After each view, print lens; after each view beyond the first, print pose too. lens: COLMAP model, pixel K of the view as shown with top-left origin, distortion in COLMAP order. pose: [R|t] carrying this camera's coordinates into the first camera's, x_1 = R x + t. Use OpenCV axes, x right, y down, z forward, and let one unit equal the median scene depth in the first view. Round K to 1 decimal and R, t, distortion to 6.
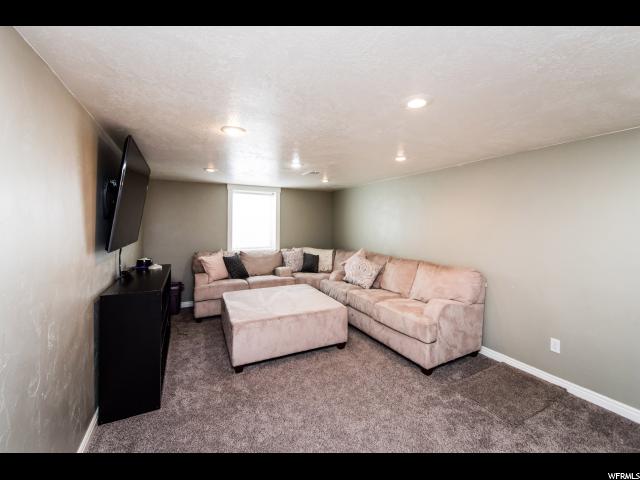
lens RADIAL K [[259.1, 0, 317.9], [0, 259.1, 222.1], [0, 0, 1]] dist [-0.001996, -0.000238]
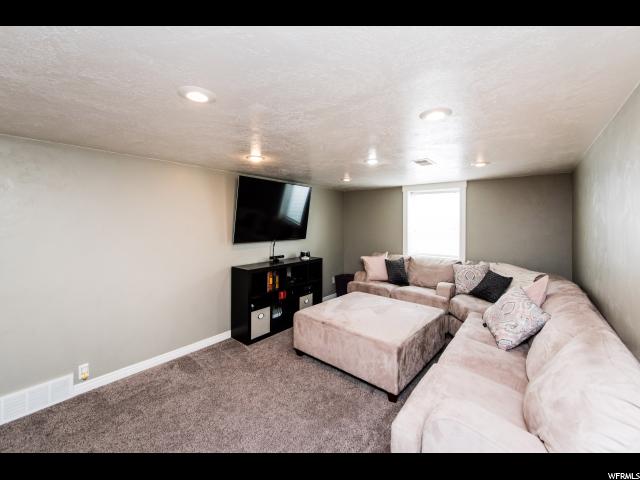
lens RADIAL K [[259.1, 0, 317.9], [0, 259.1, 222.1], [0, 0, 1]] dist [-0.001996, -0.000238]
pose [[0.393577, -0.007222, -0.919263, 0.447010], [0.001354, 0.999973, -0.007276, -0.006675], [0.919291, 0.001619, 0.393576, 0.342700]]
